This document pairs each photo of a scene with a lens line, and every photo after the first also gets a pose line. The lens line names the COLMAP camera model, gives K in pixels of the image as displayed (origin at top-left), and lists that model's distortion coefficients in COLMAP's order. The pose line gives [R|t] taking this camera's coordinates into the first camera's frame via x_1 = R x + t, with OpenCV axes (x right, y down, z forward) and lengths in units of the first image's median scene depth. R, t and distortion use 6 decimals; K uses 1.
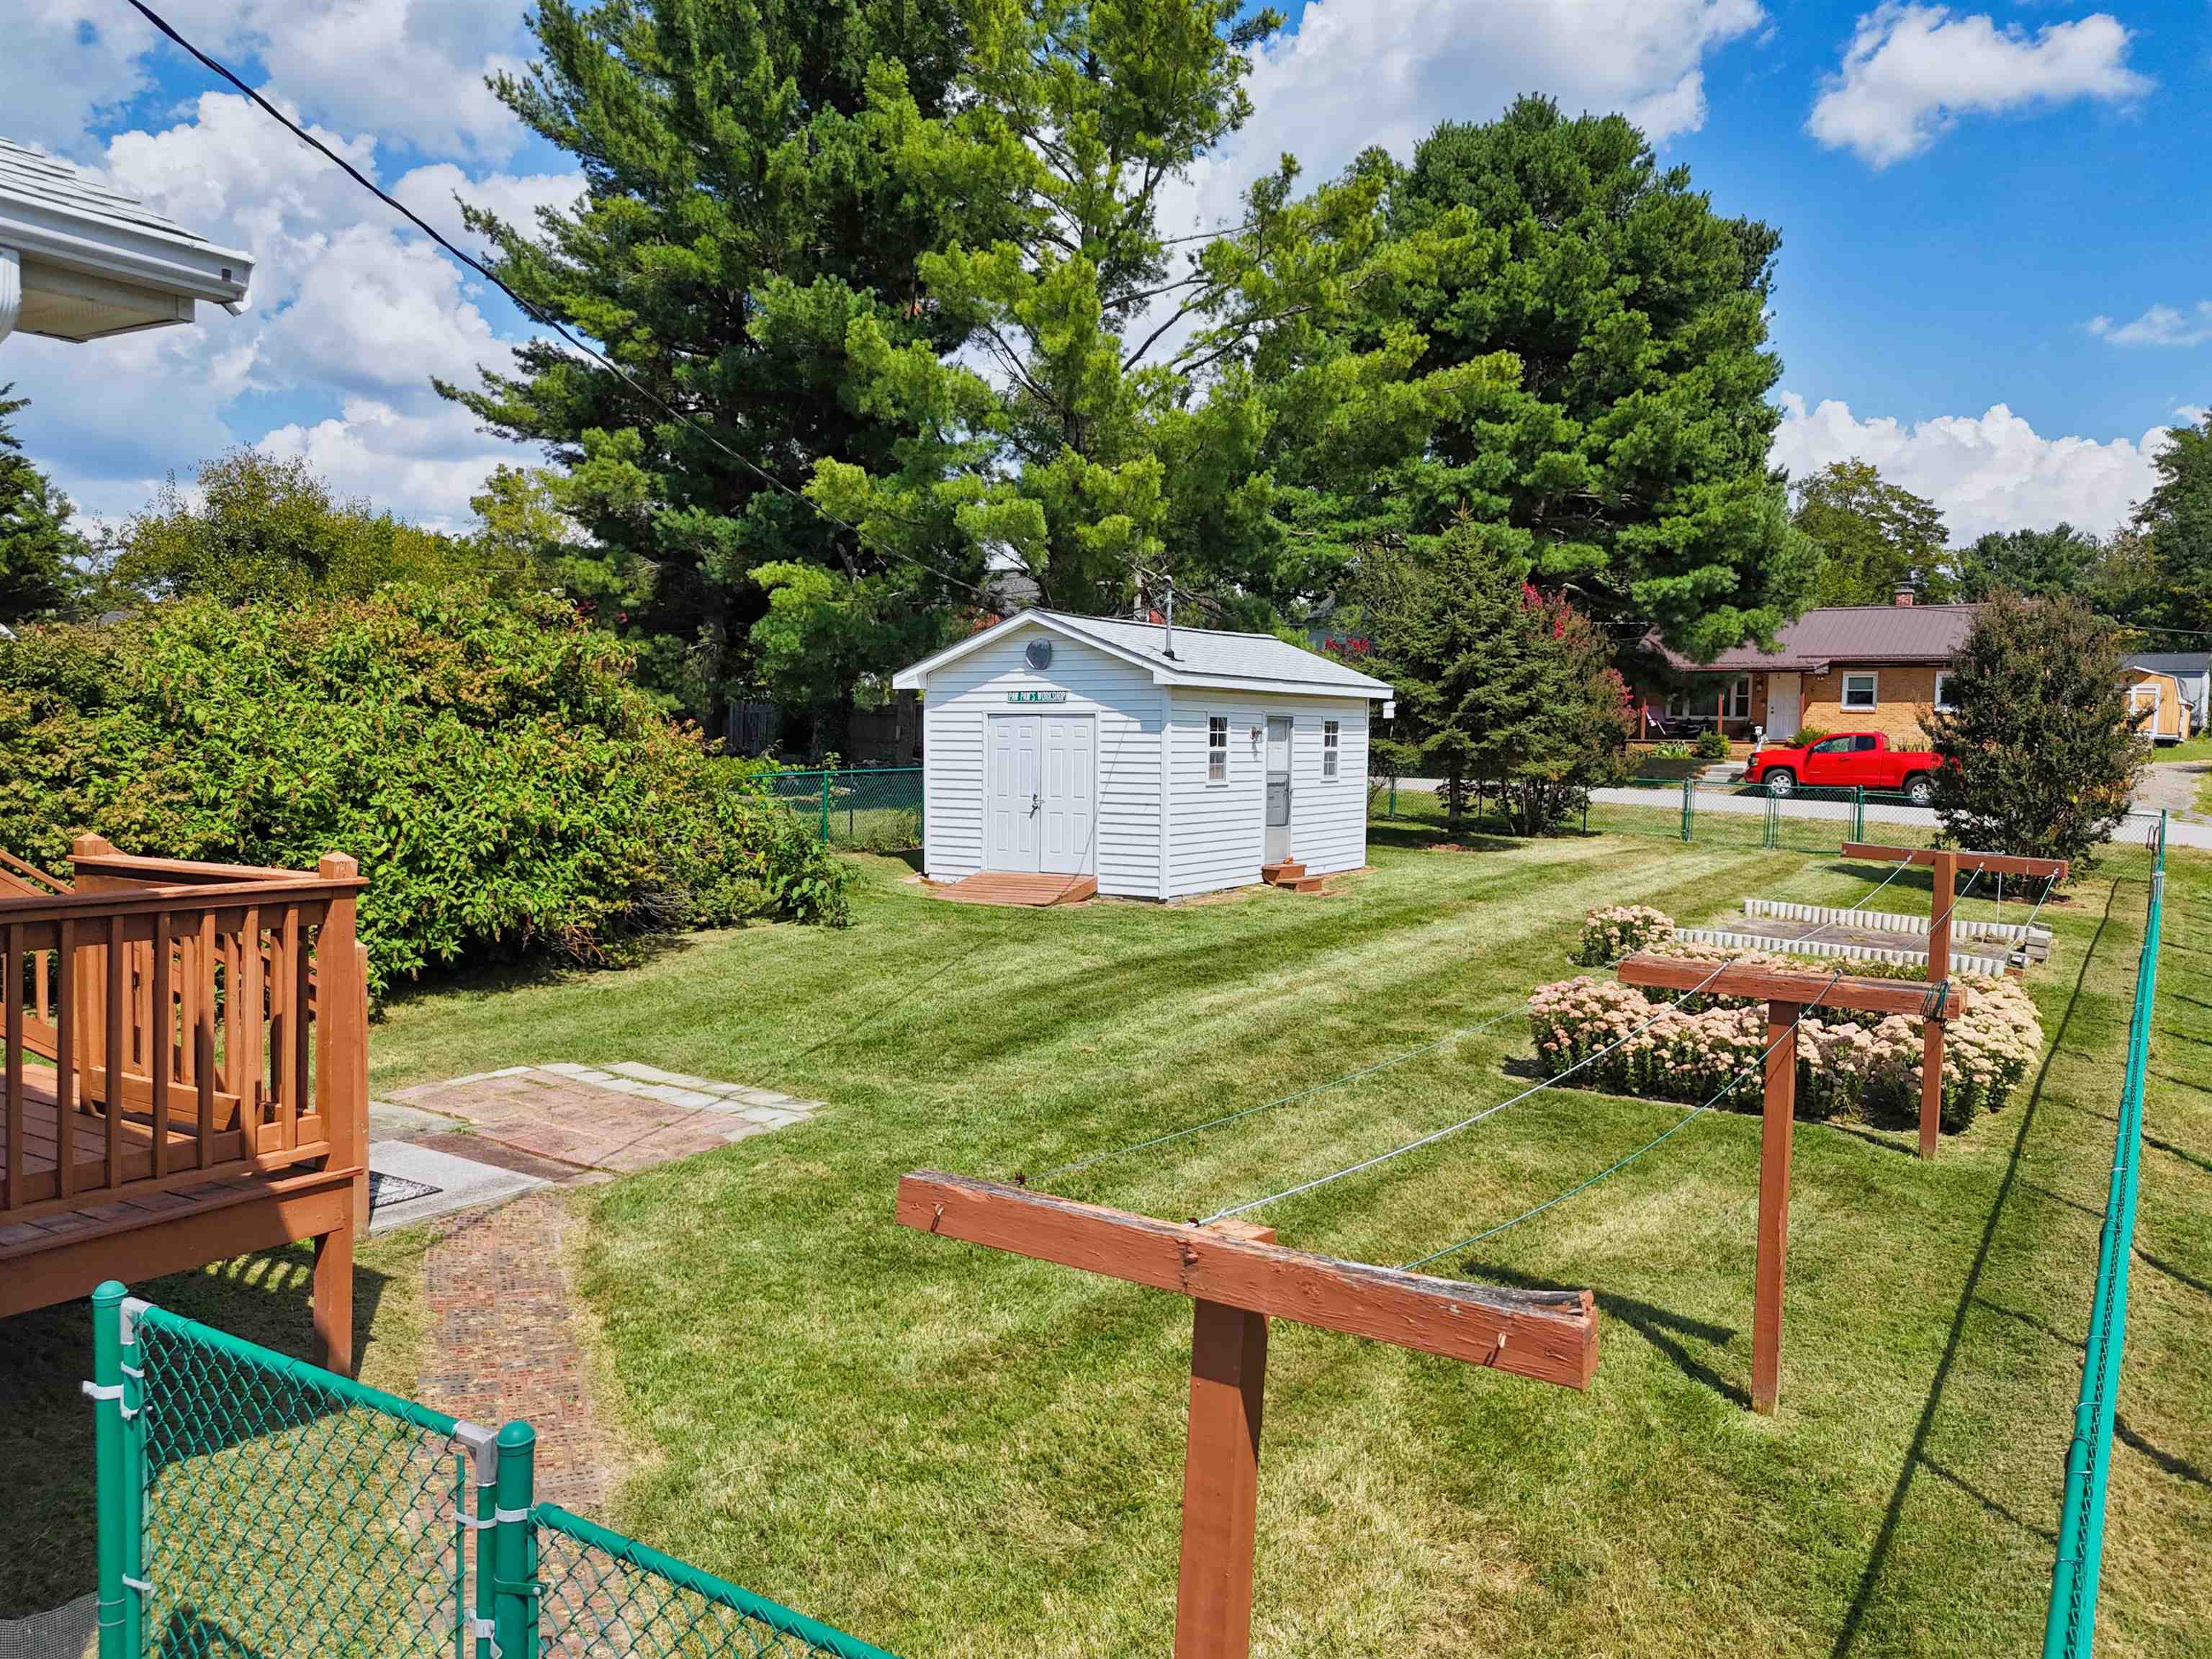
lens RADIAL K [[1644.0, 0, 1120.8], [0, 1644.0, 809.9], [0, 0, 1]] dist [0.058851, -0.047187]
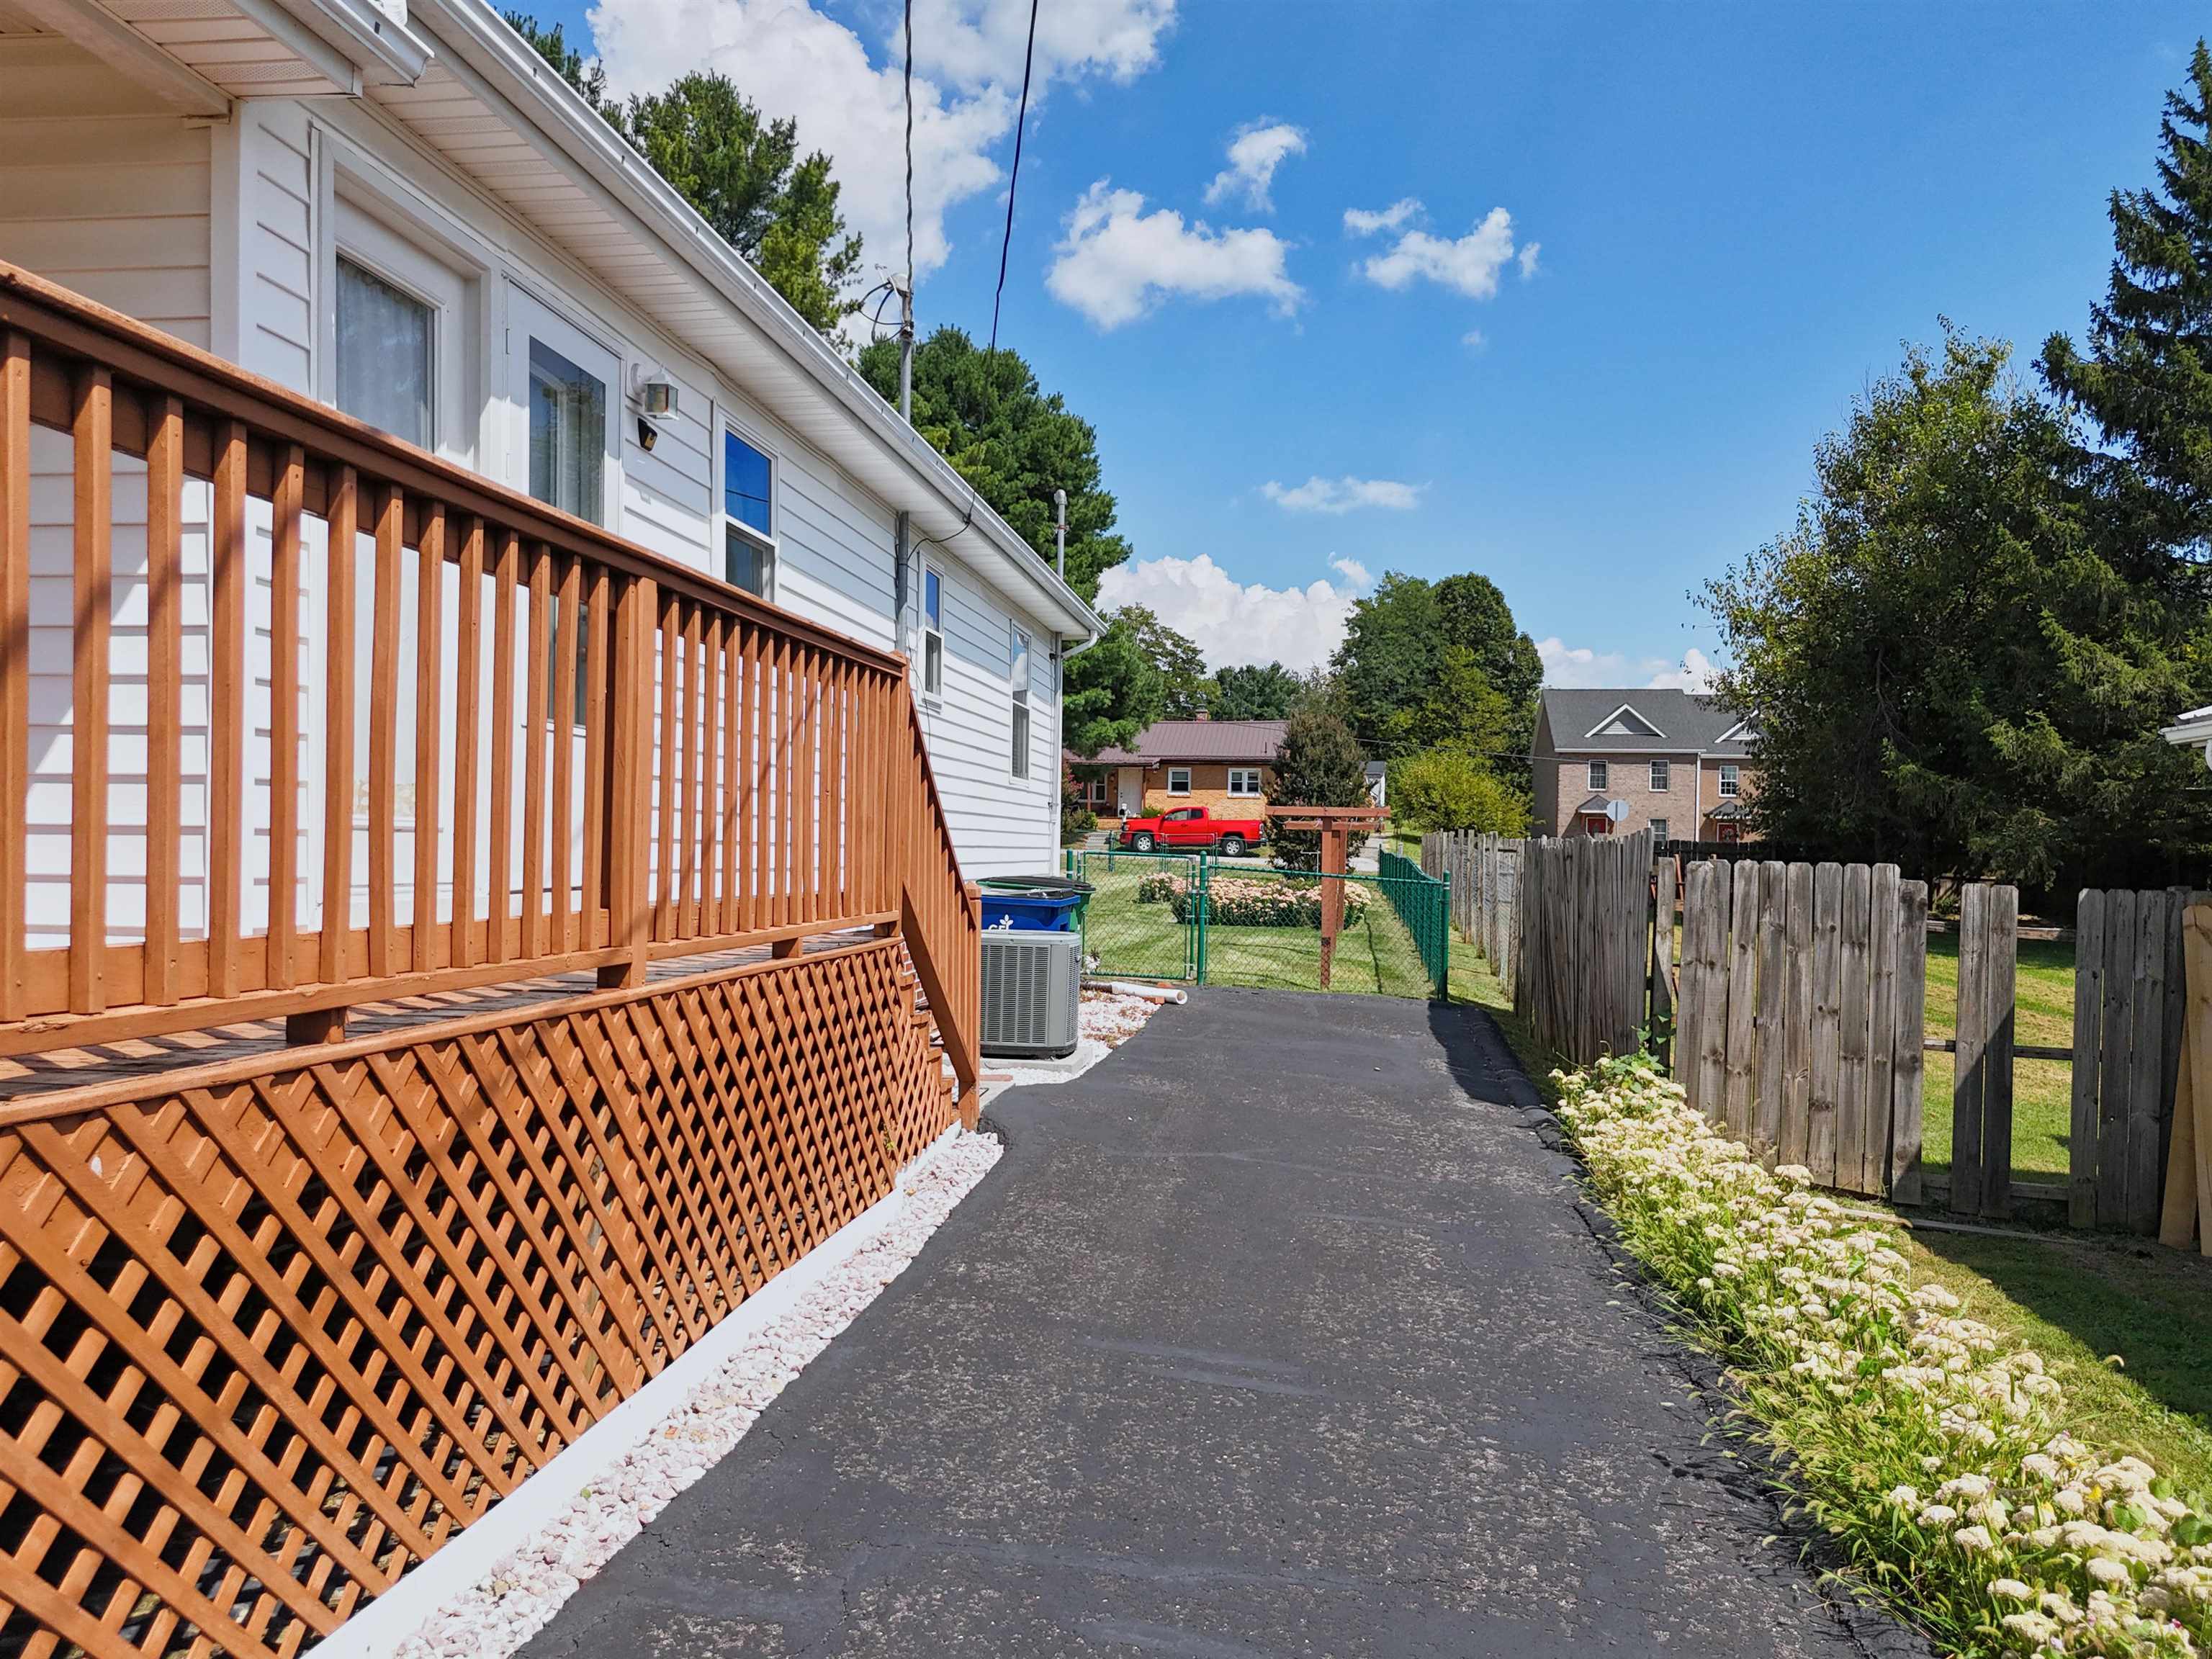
lens RADIAL K [[1644.0, 0, 1120.6], [0, 1644.0, 874.5], [0, 0, 1]] dist [0.058851, -0.047187]
pose [[0.910197, -0.013426, 0.413959, -0.198101], [0.024046, 0.999502, -0.020455, 0.038496], [-0.413478, 0.028572, 0.910066, -0.263882]]
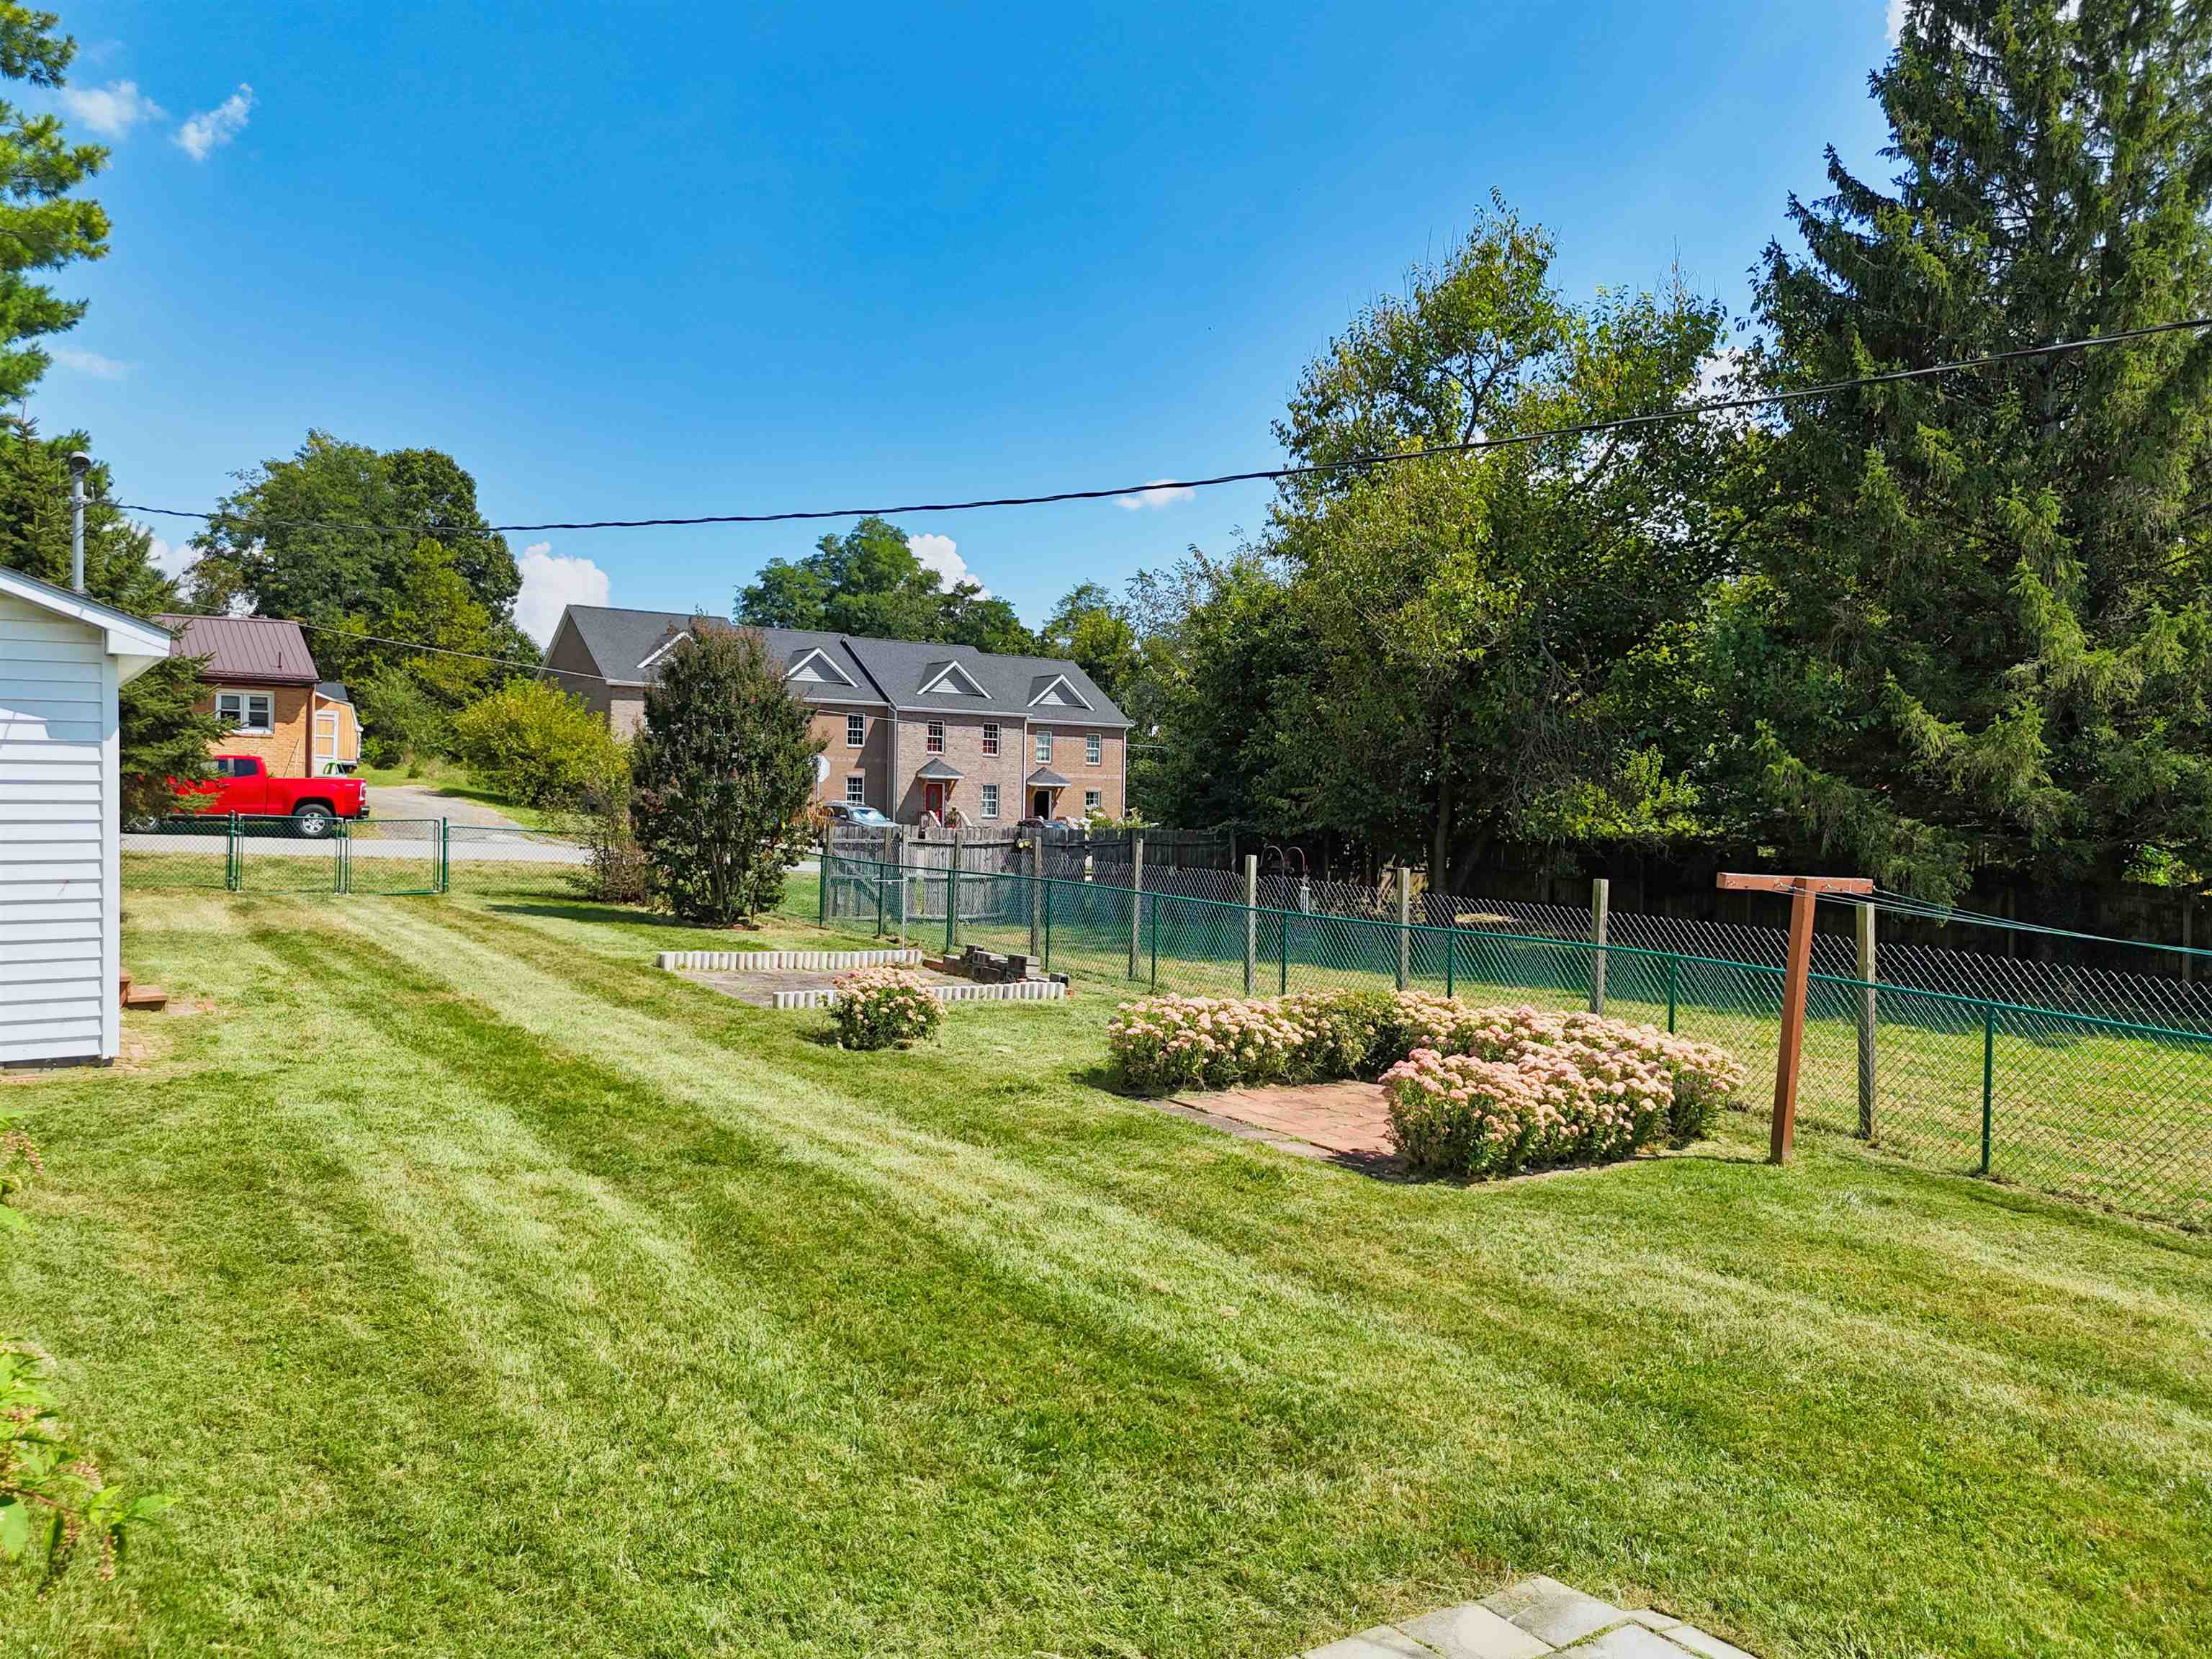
lens RADIAL K [[1644.0, 0, 1053.4], [0, 1644.0, 815.6], [0, 0, 1]] dist [0.058851, -0.047187]
pose [[0.424018, -0.020368, 0.905425, -0.160838], [0.029799, 0.999520, 0.008529, -0.009422], [-0.905163, 0.023364, 0.424421, 0.236598]]
